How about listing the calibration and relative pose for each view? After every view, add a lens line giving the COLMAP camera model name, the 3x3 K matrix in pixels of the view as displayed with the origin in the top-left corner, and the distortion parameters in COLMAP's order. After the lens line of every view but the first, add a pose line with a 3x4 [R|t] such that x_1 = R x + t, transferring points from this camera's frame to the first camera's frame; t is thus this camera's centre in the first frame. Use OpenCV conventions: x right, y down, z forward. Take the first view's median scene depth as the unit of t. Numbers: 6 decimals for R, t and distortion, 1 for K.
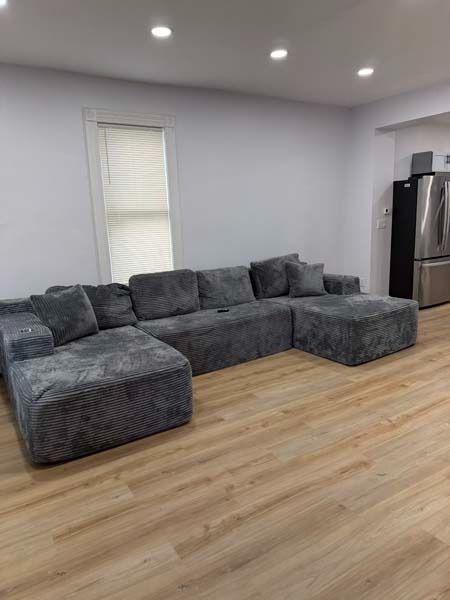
lens RADIAL K [[421.5, 0, 222.5], [0, 421.5, 301.5], [0, 0, 1]] dist [0.064878, -0.092278]
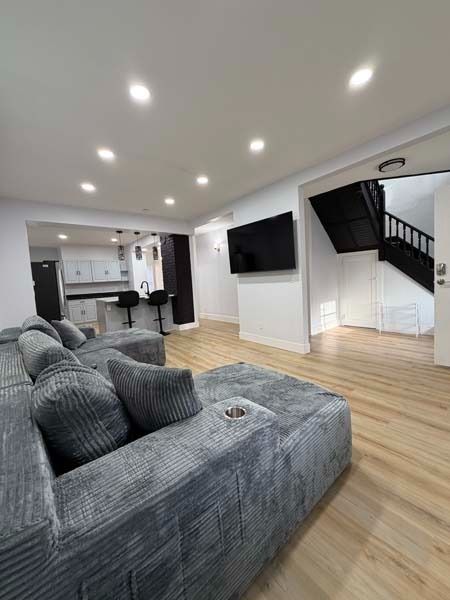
lens RADIAL K [[239.4, 0, 225.5], [0, 239.4, 299.0], [0, 0, 1]] dist [0.000196, 0.000616]
pose [[-0.131840, -0.033221, 0.990714, -0.764077], [0.259814, 0.963340, 0.066878, -0.112927], [-0.956616, 0.266218, -0.118375, 0.971820]]
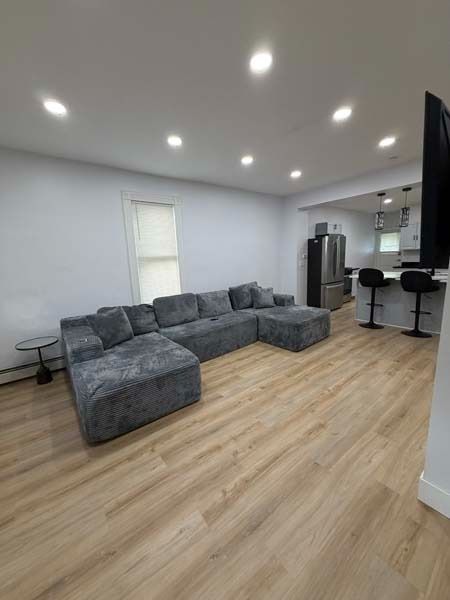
lens RADIAL K [[239.4, 0, 225.5], [0, 239.4, 299.0], [0, 0, 1]] dist [0.000196, 0.000616]
pose [[0.994892, -0.023326, 0.098211, -0.056531], [0.026353, 0.999213, -0.029639, -0.034604], [-0.097442, 0.032075, 0.994724, 0.136985]]
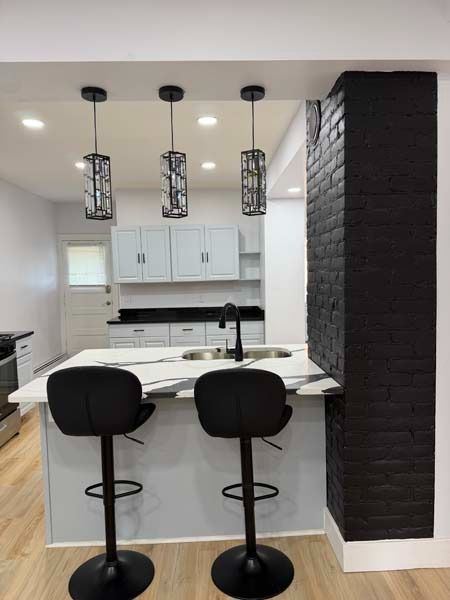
lens RADIAL K [[421.5, 0, 222.5], [0, 421.5, 301.5], [0, 0, 1]] dist [0.064878, -0.092278]
pose [[0.496439, -0.033090, 0.867441, 0.461547], [0.177260, 0.982082, -0.063984, -0.239275], [-0.849781, 0.185527, 0.493409, 0.917262]]
